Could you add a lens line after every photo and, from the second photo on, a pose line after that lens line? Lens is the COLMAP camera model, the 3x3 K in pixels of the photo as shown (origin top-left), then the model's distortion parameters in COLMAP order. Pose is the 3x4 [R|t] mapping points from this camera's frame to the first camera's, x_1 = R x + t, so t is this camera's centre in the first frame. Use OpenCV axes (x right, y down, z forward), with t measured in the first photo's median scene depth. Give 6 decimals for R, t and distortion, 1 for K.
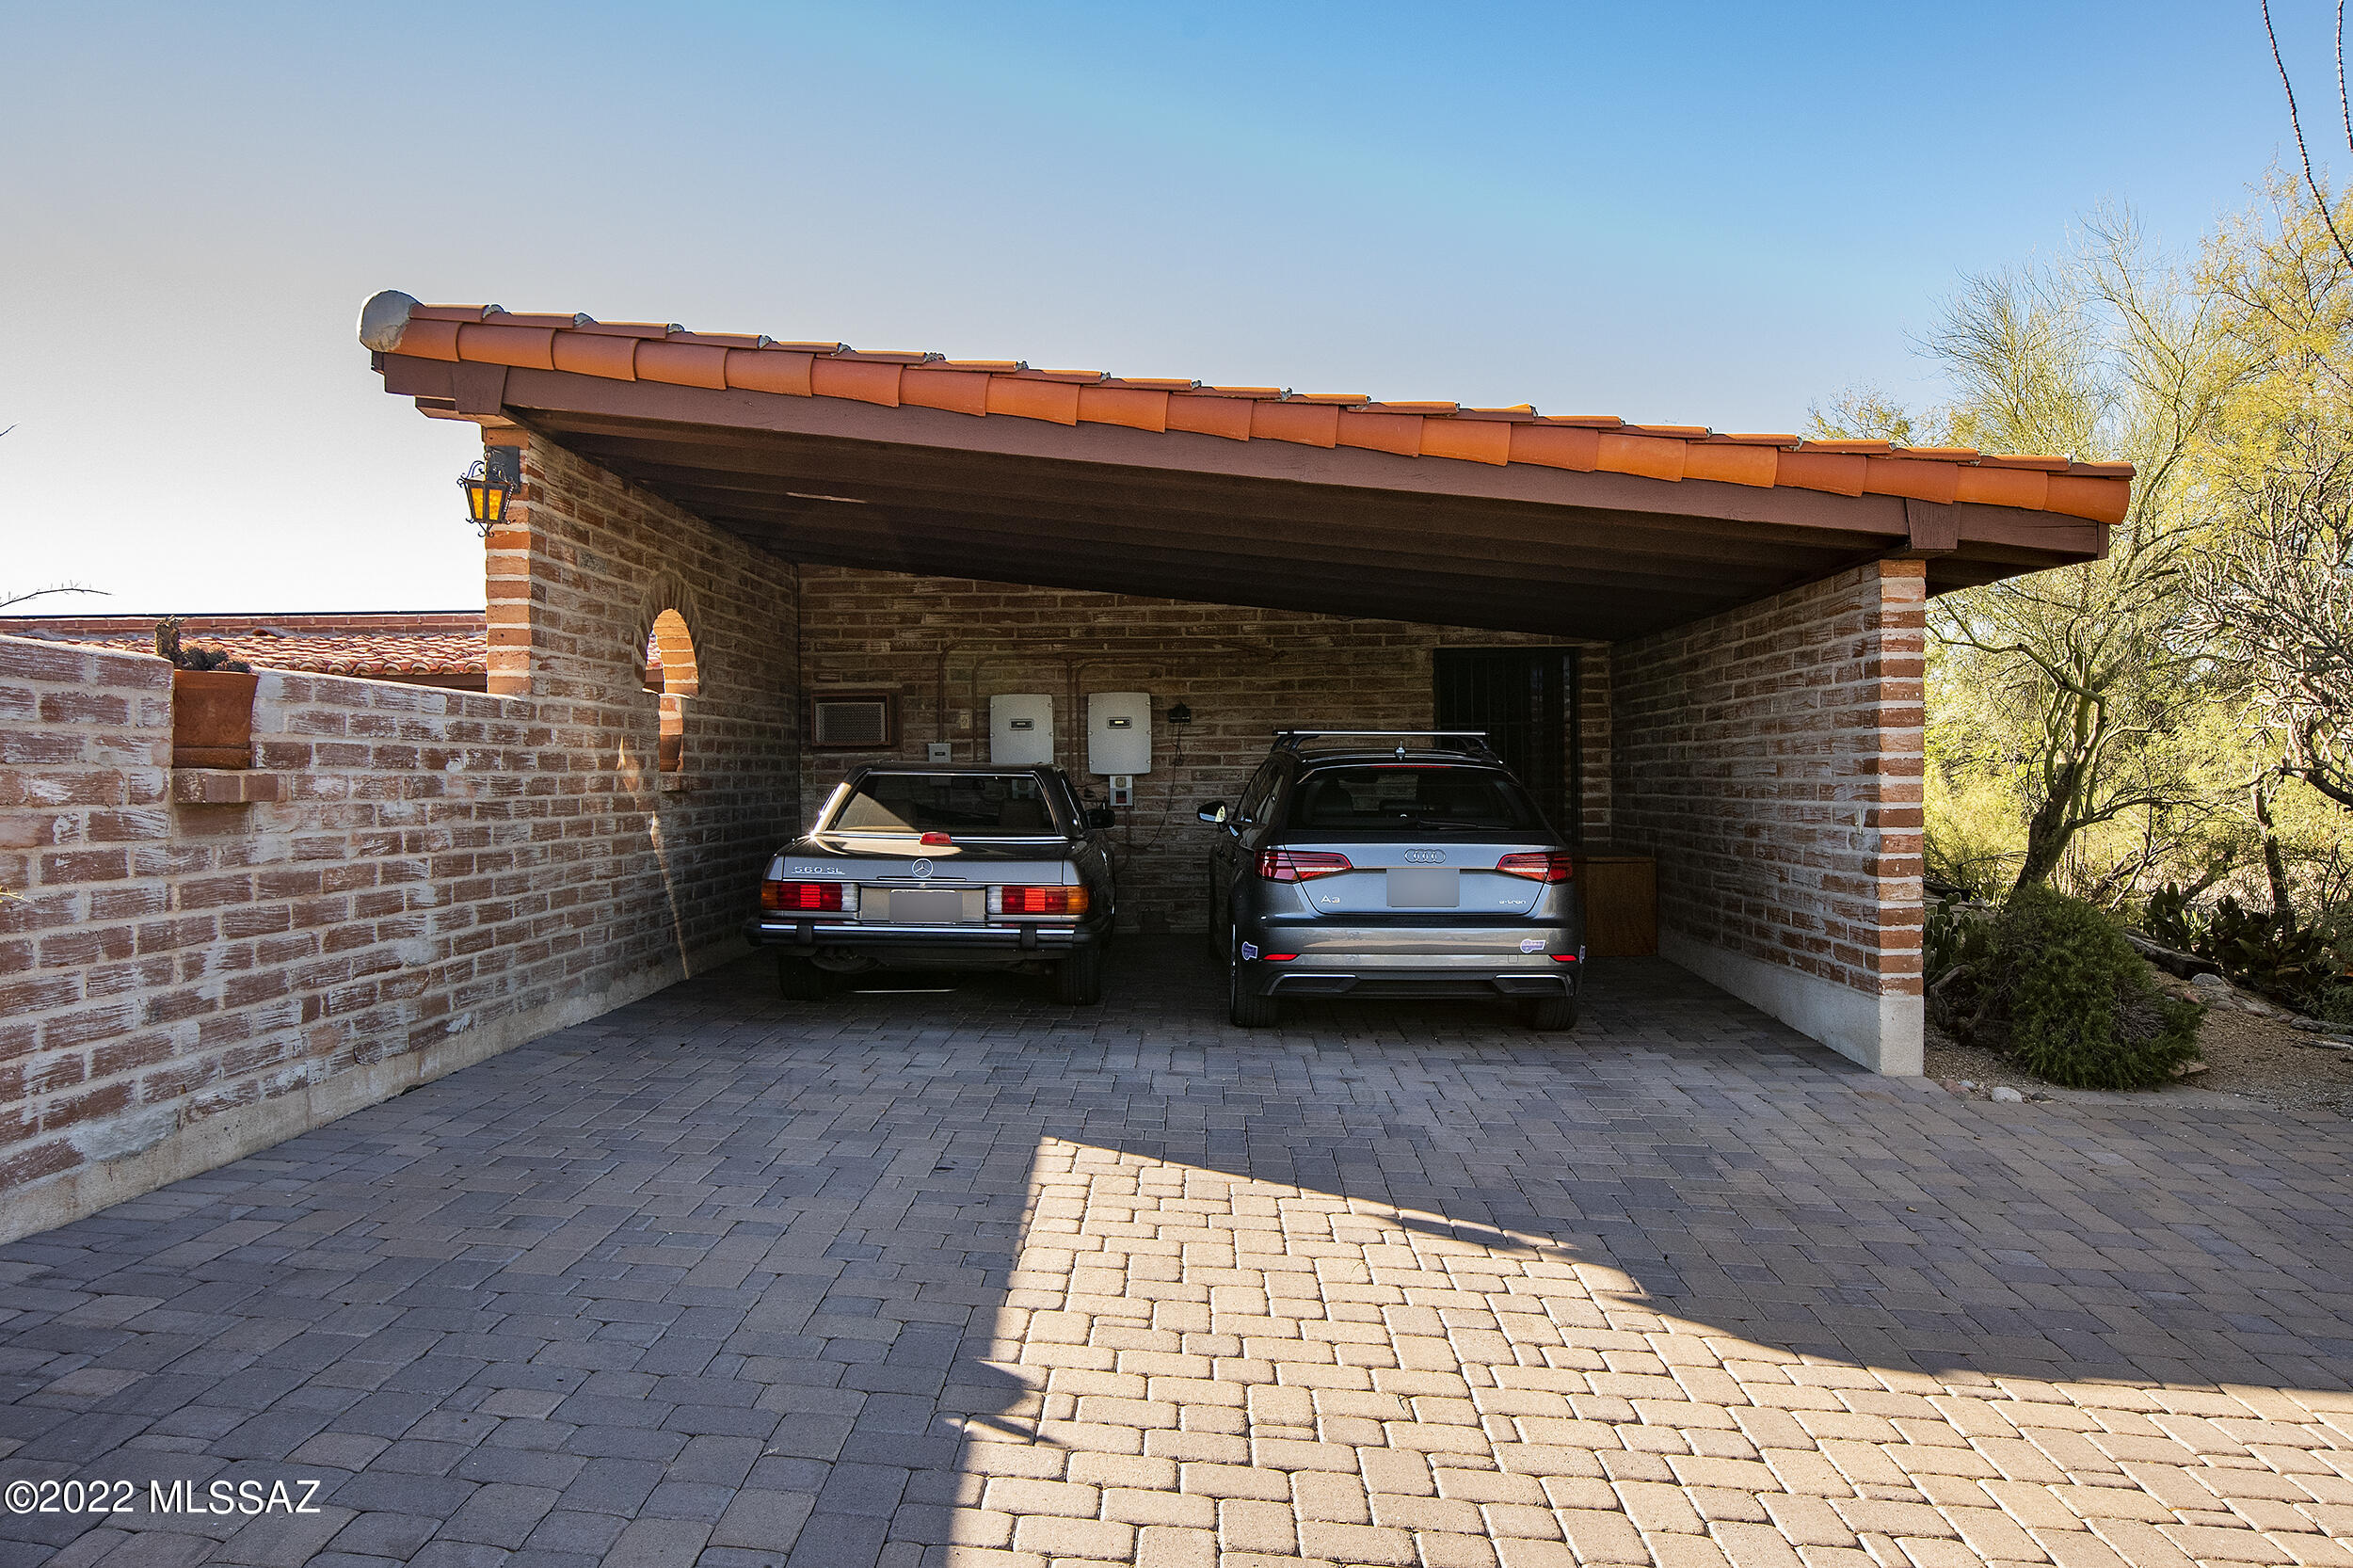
lens RADIAL K [[1764.3, 0, 1171.0], [0, 1764.3, 779.6], [0, 0, 1]] dist [0.012404, 0.009277]
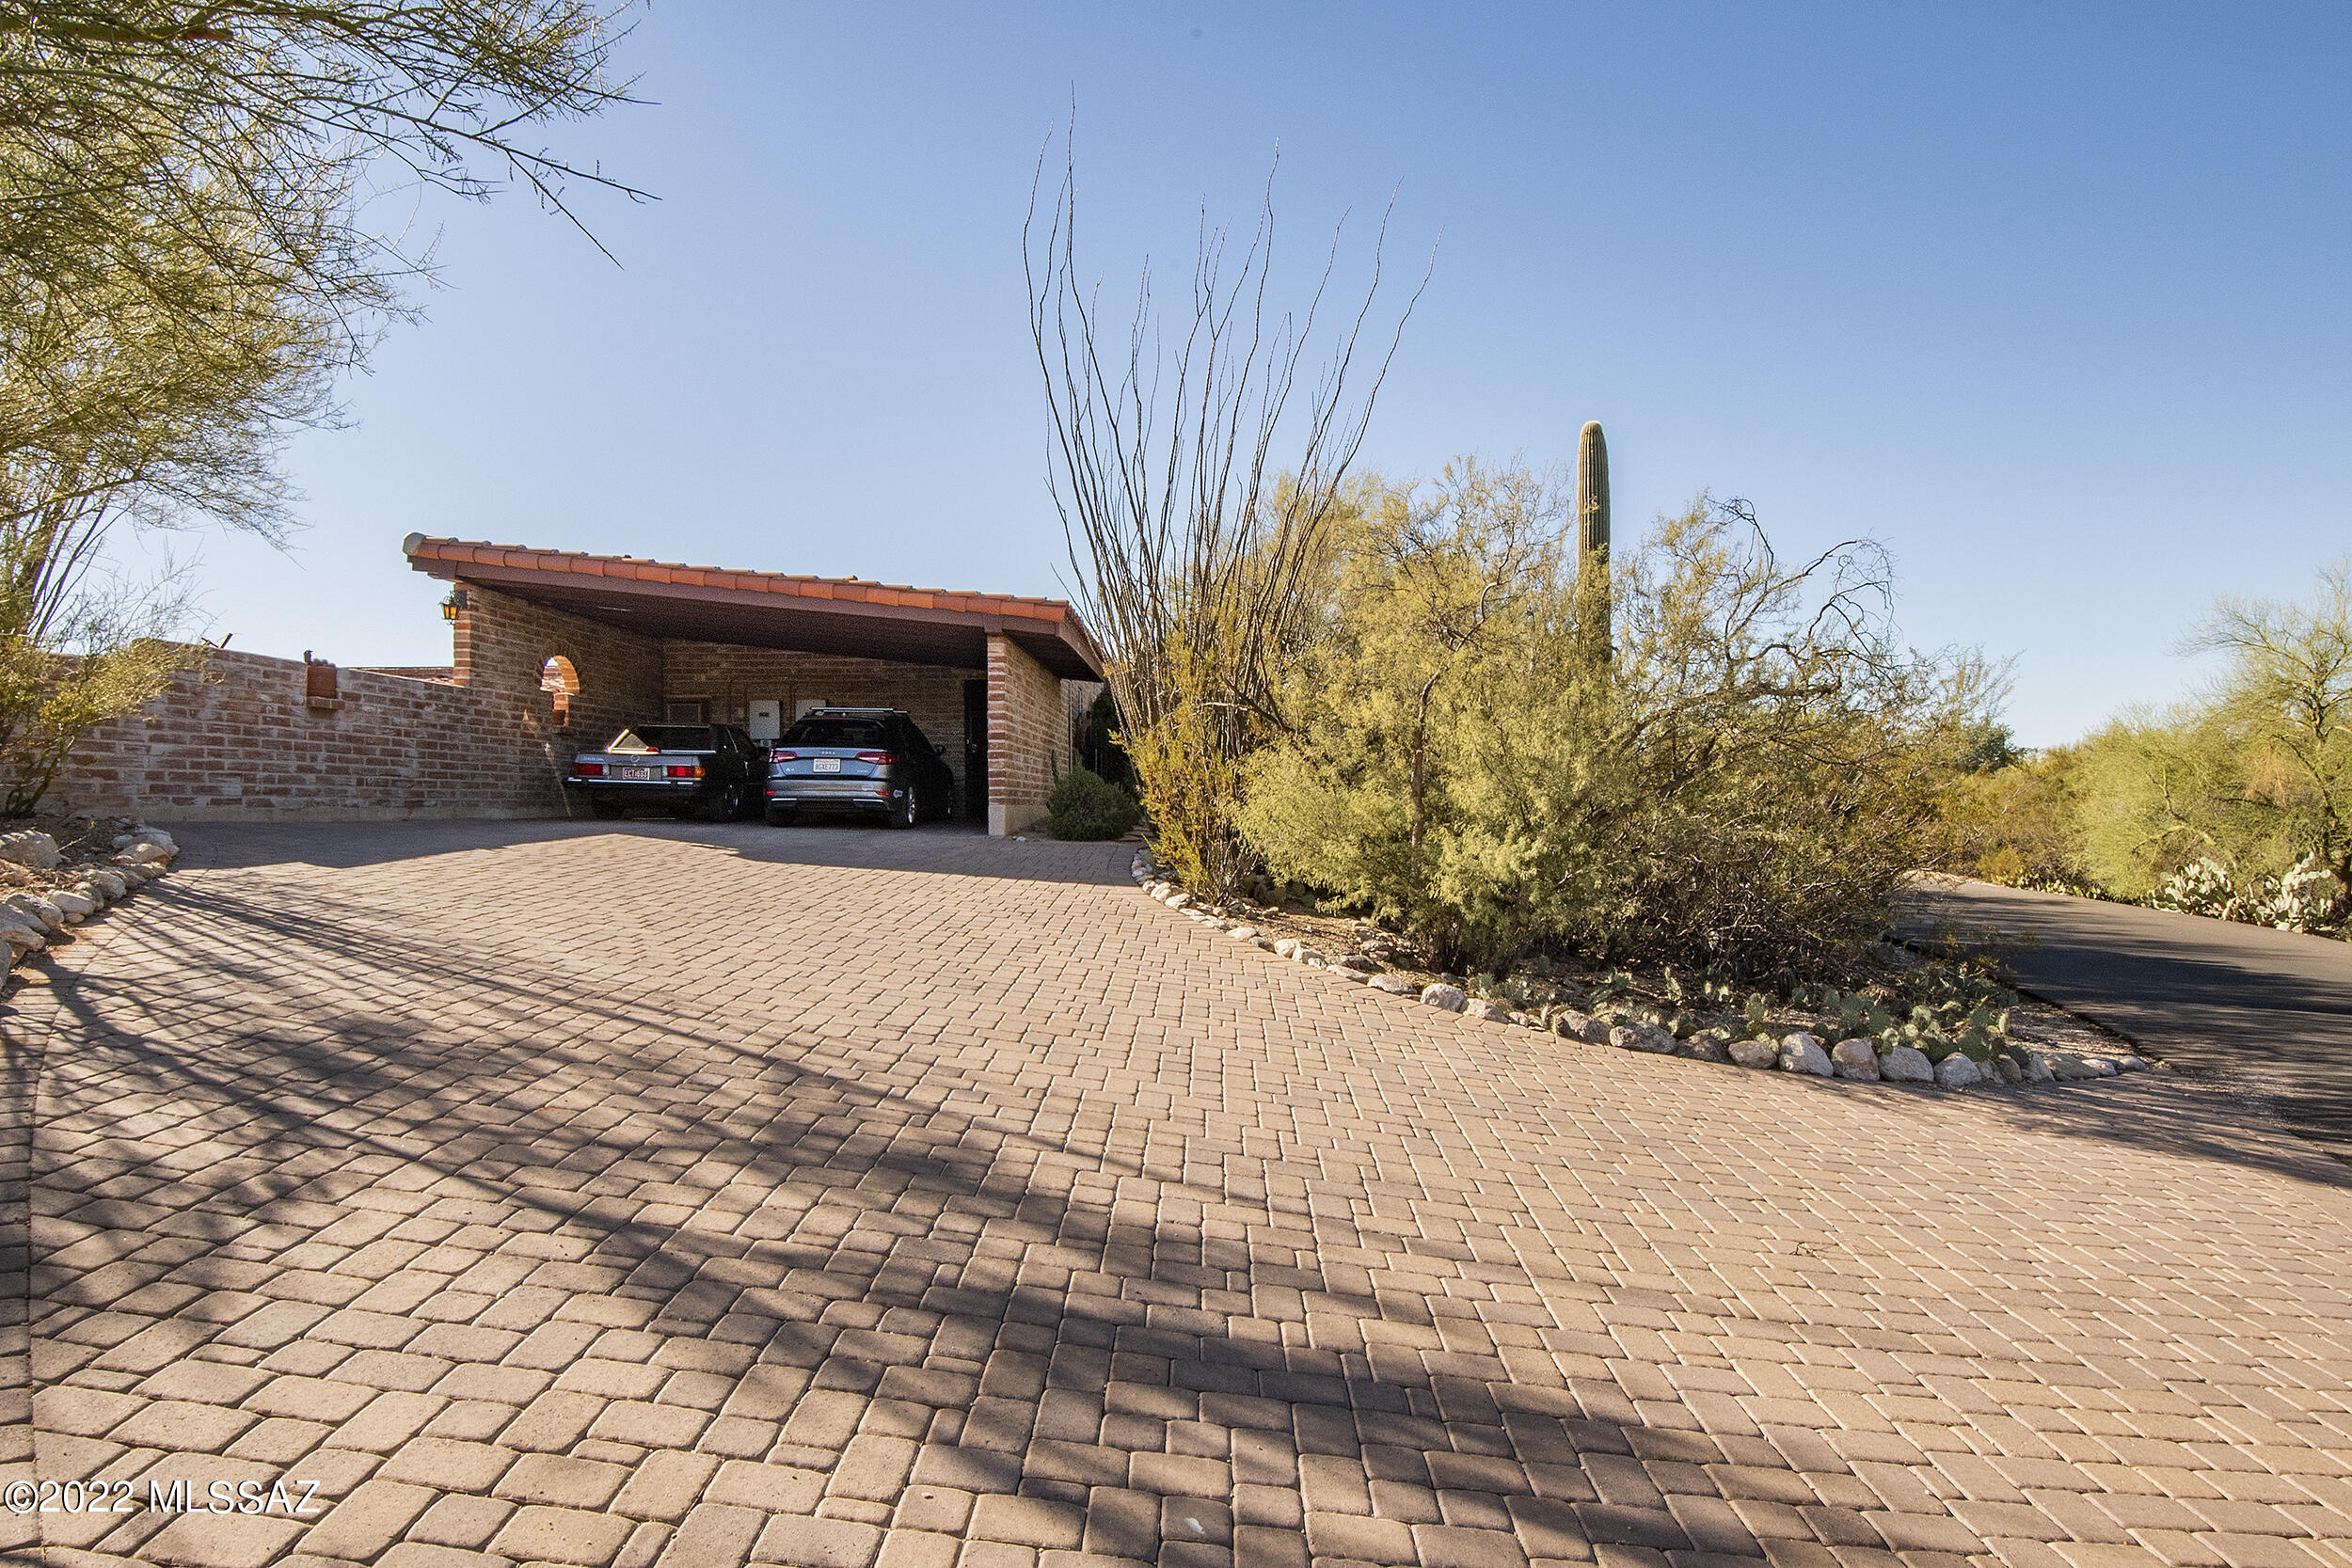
lens RADIAL K [[1310.7, 0, 1183.9], [0, 1310.7, 790.6], [0, 0, 1]] dist [-0.000051, -0.001720]
pose [[0.999962, 0.005744, -0.006617, 0.731399], [-0.005821, 0.999915, -0.011650, 0.127769], [0.006549, 0.011688, 0.999910, -0.957713]]
